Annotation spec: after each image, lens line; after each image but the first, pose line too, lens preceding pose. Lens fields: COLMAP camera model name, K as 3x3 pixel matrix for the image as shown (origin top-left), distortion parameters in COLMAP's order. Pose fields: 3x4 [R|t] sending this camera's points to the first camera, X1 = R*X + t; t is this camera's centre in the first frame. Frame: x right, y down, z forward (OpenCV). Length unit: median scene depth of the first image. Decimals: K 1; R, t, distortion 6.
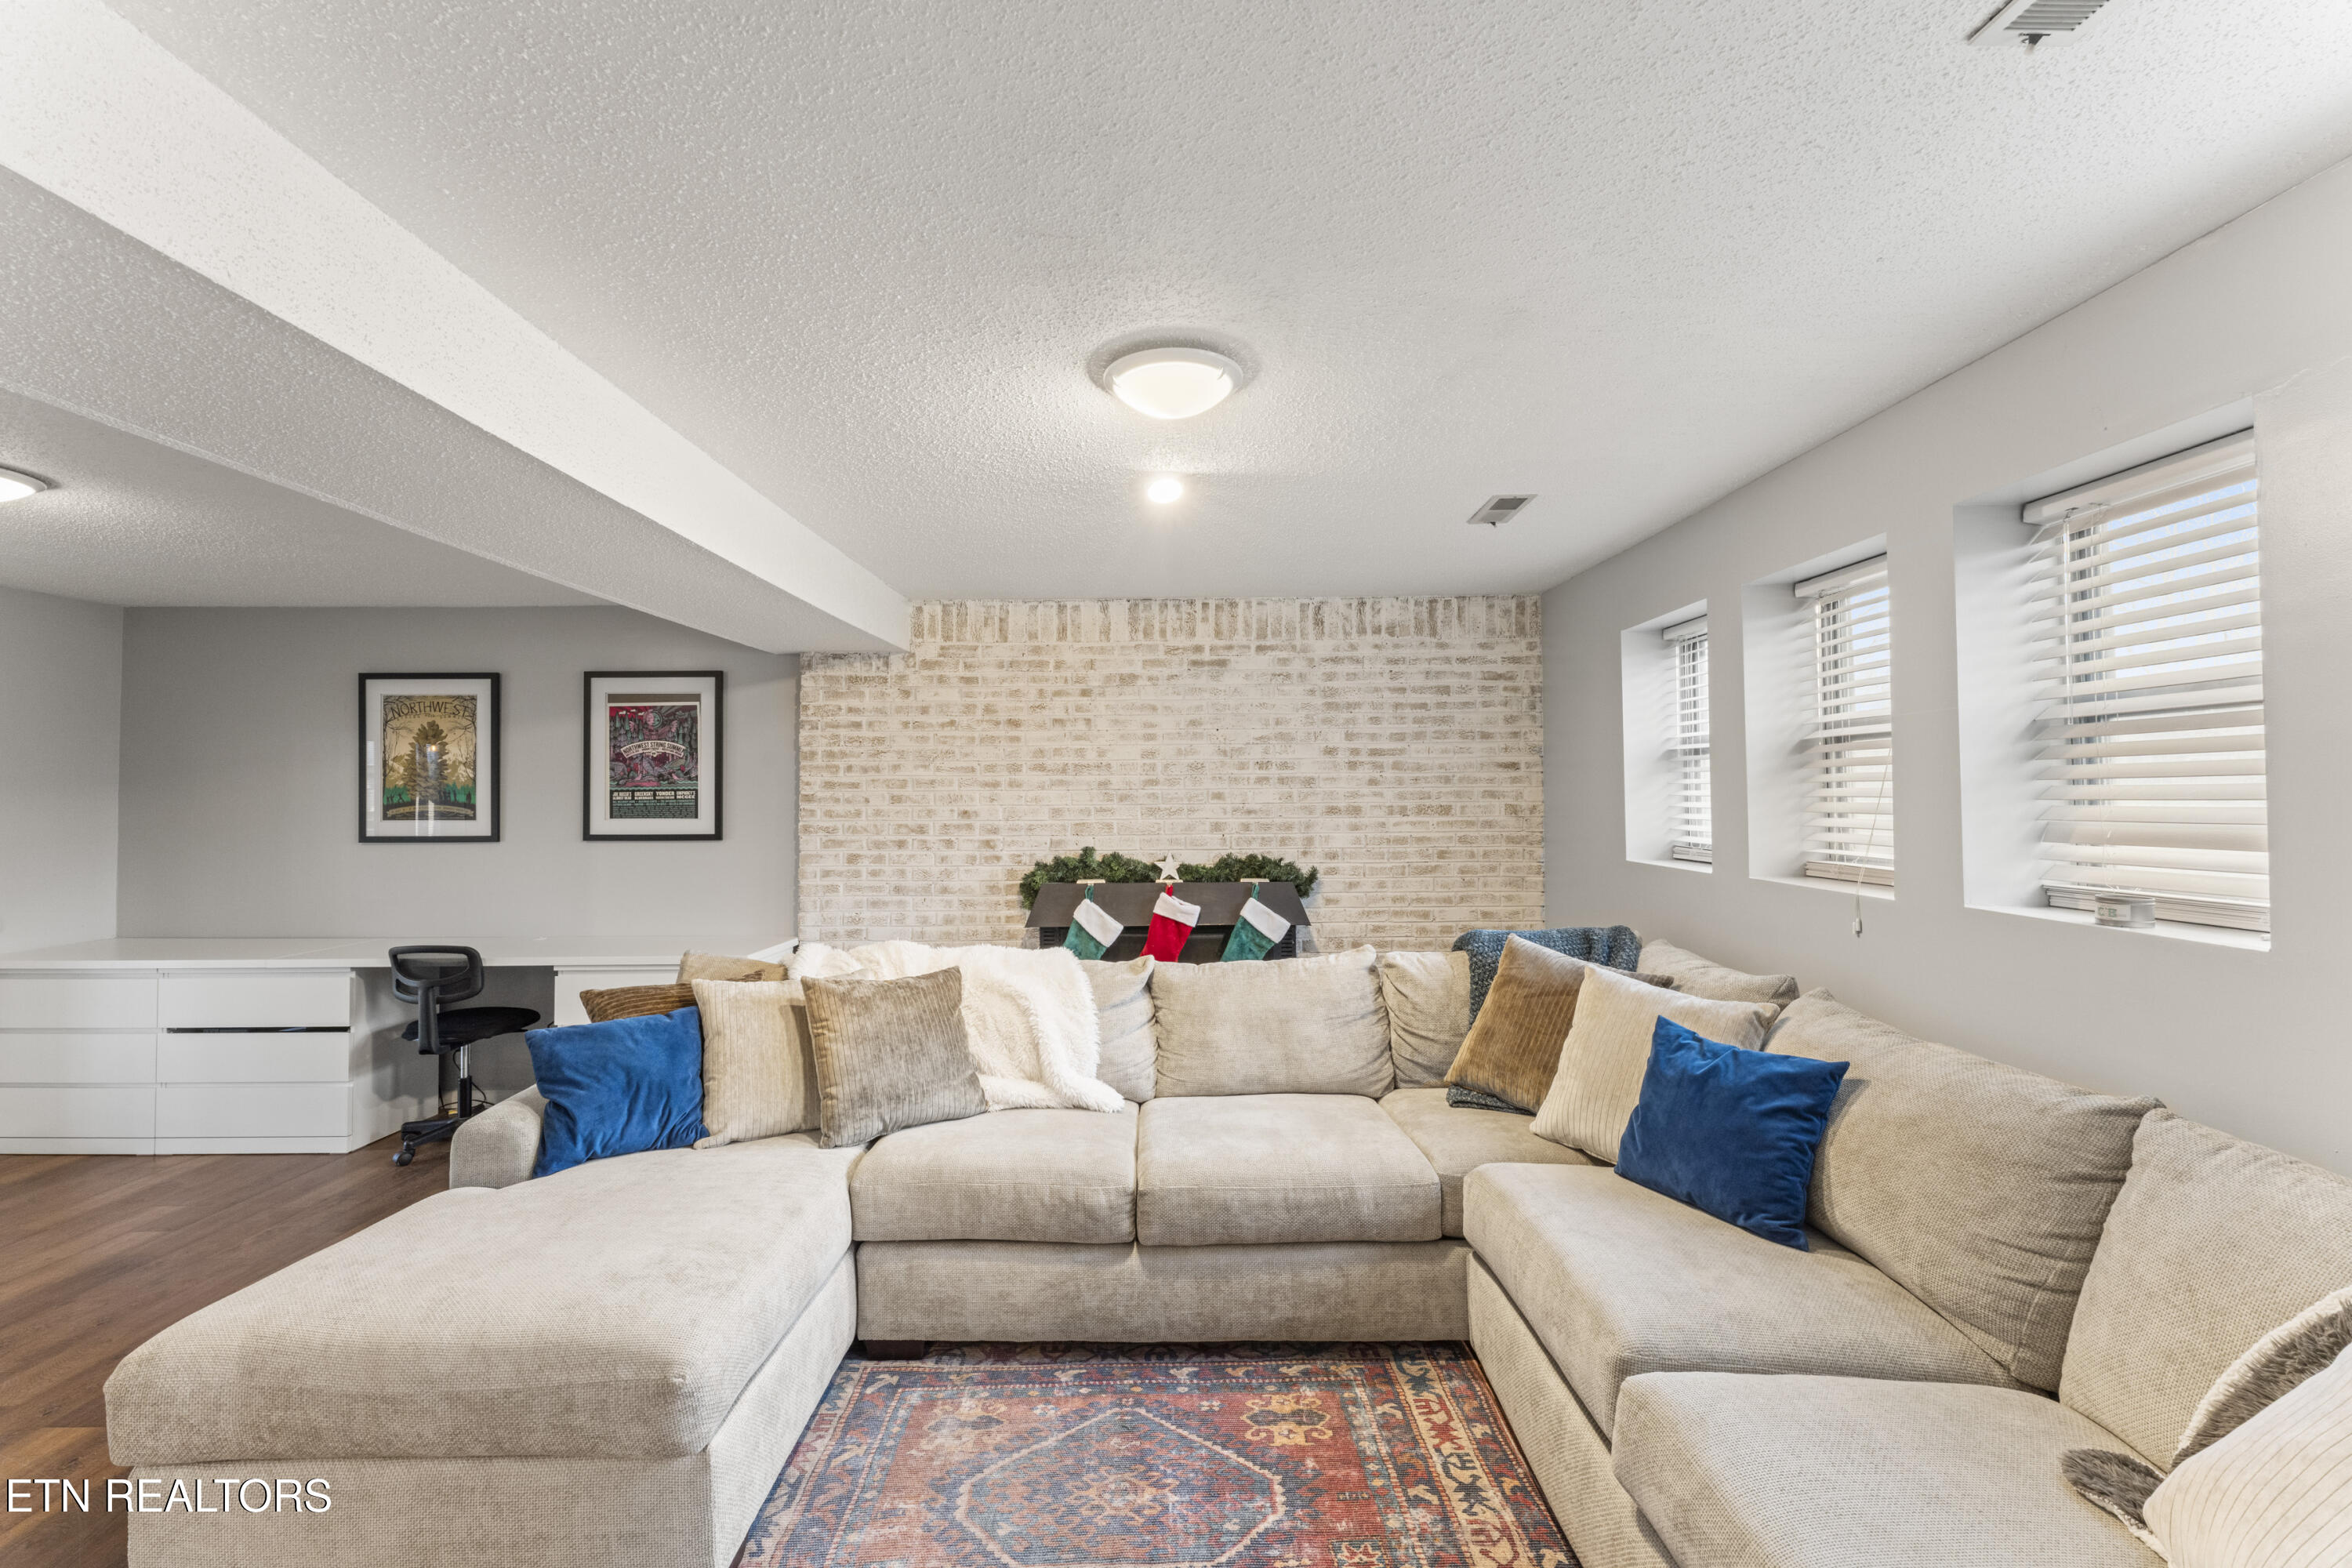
lens RADIAL K [[938.7, 0, 1169.7], [0, 938.7, 785.1], [0, 0, 1]] dist [0.003189, -0.000656]
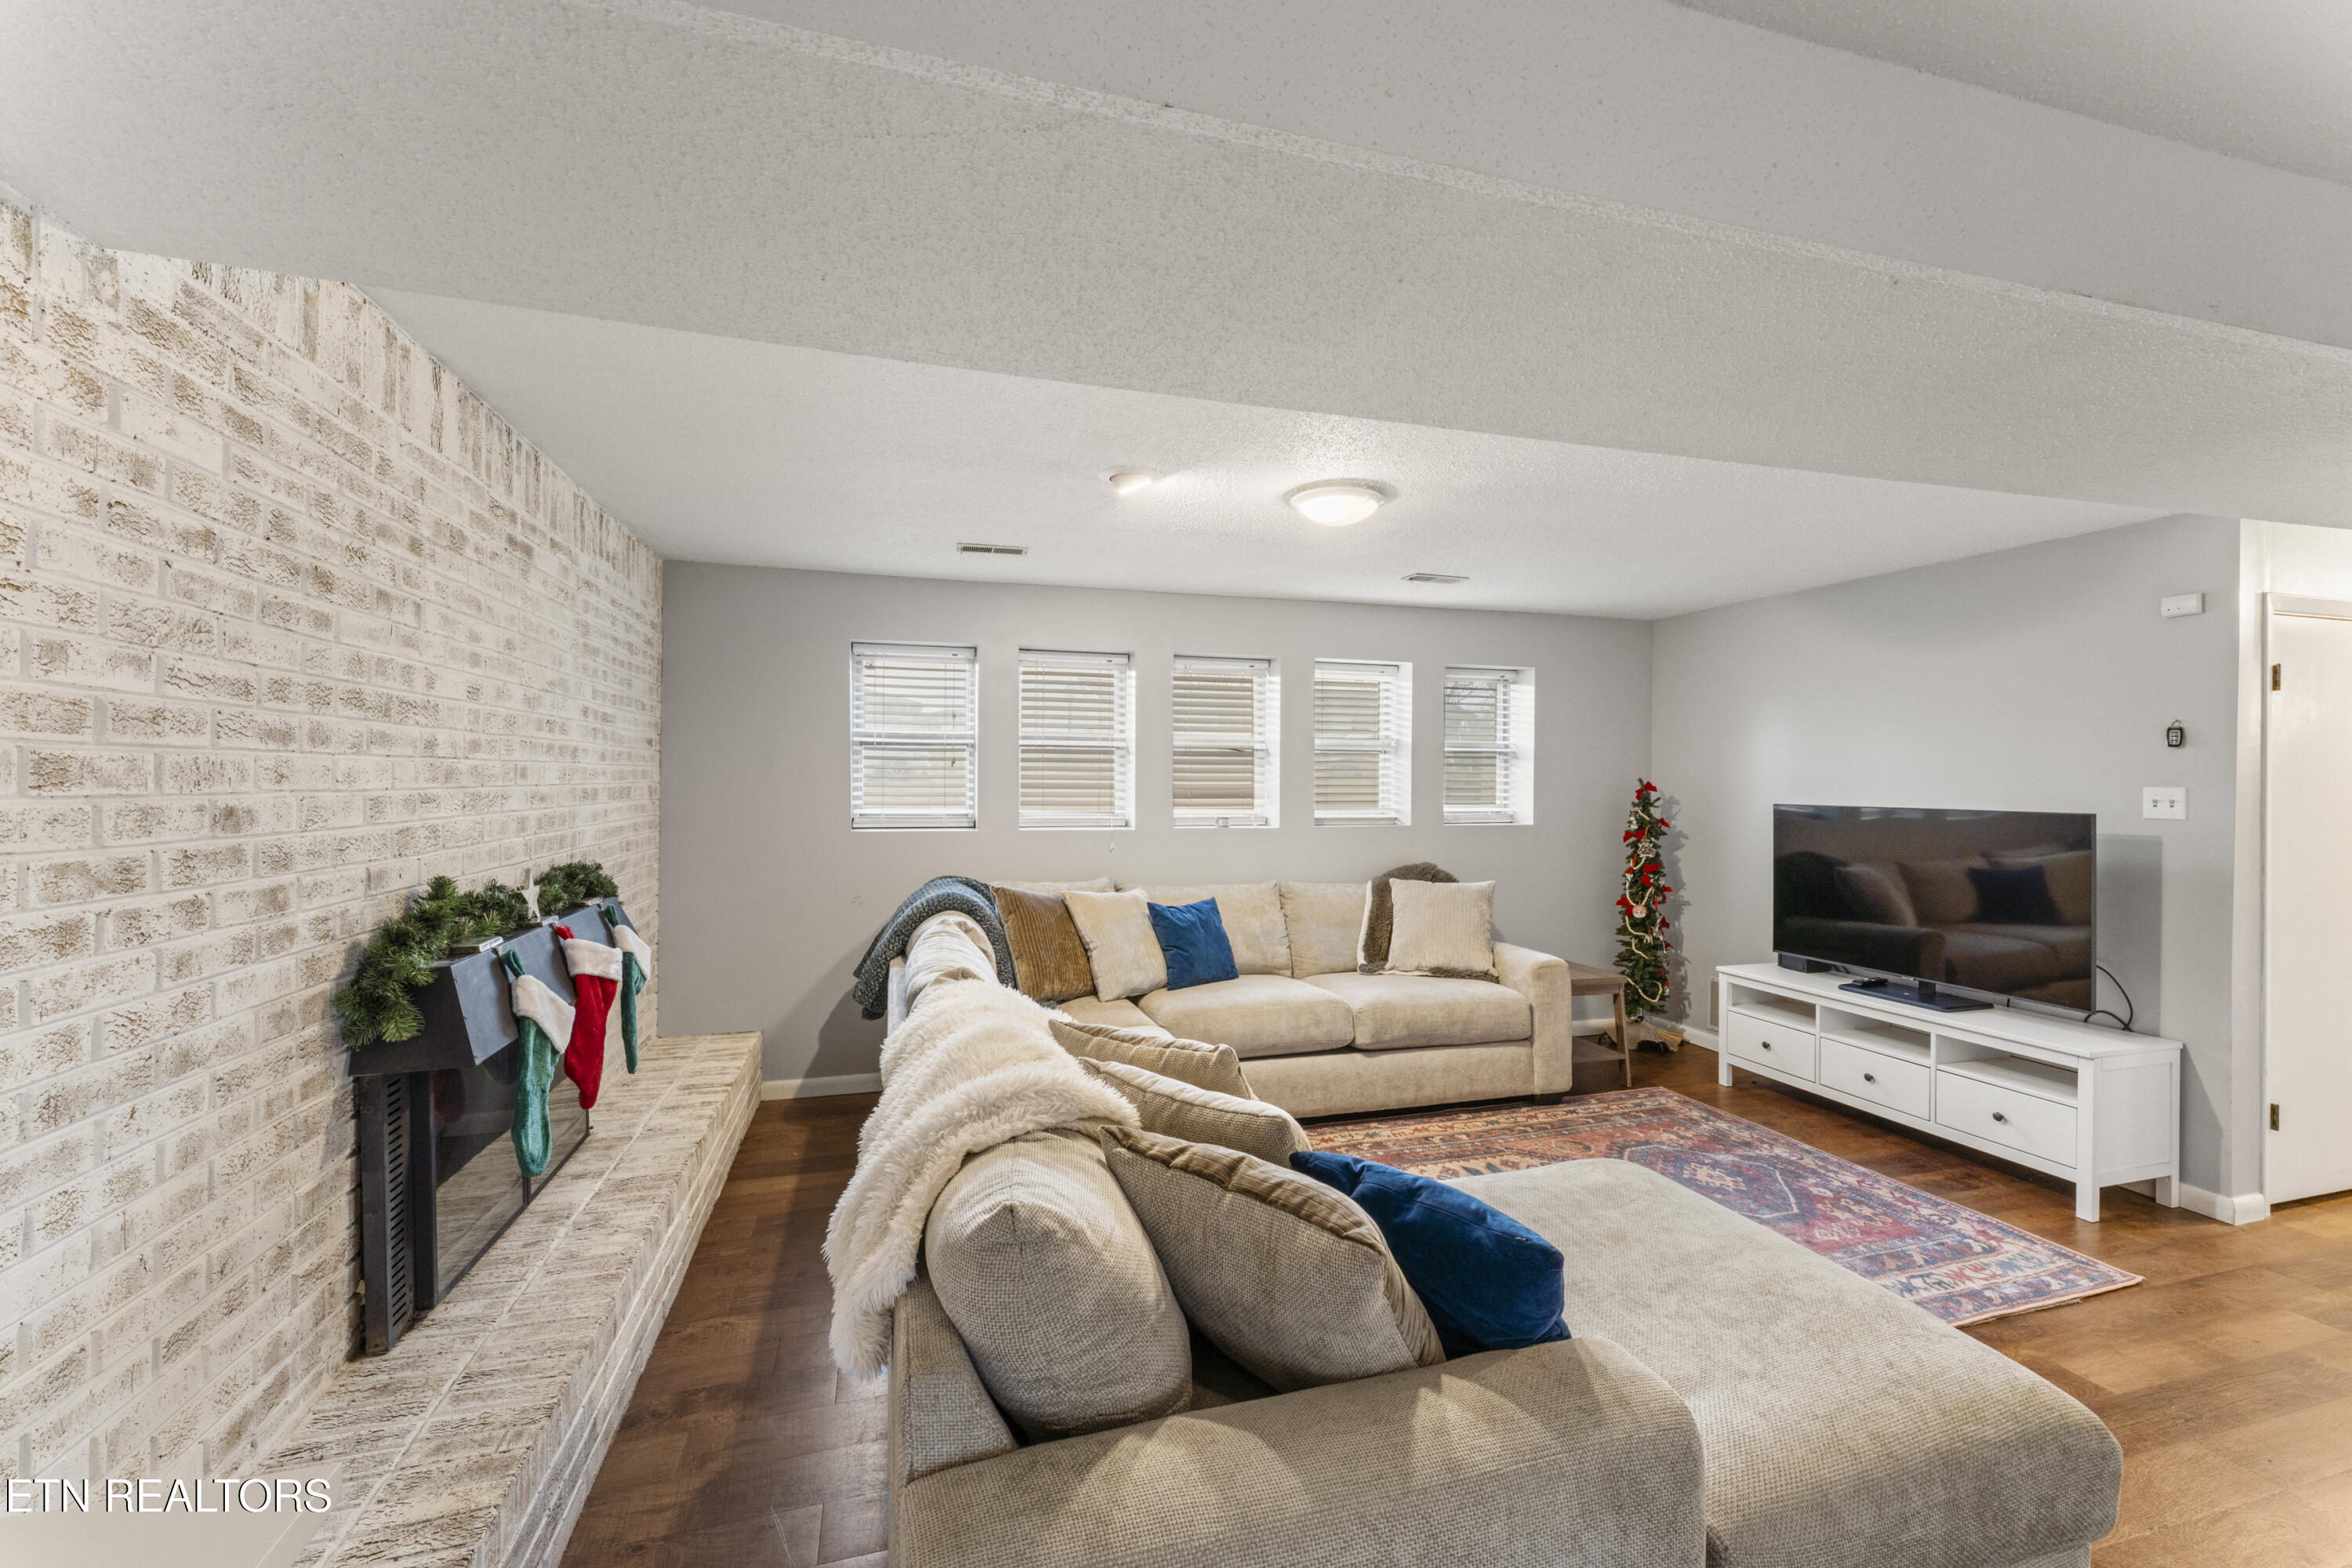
lens RADIAL K [[938.7, 0, 1169.7], [0, 938.7, 785.1], [0, 0, 1]] dist [0.003189, -0.000656]
pose [[-0.270916, -0.001788, 0.962601, -0.635171], [-0.015028, 0.999884, -0.002372, 0.014691], [-0.962486, -0.015109, -0.270911, 0.766988]]
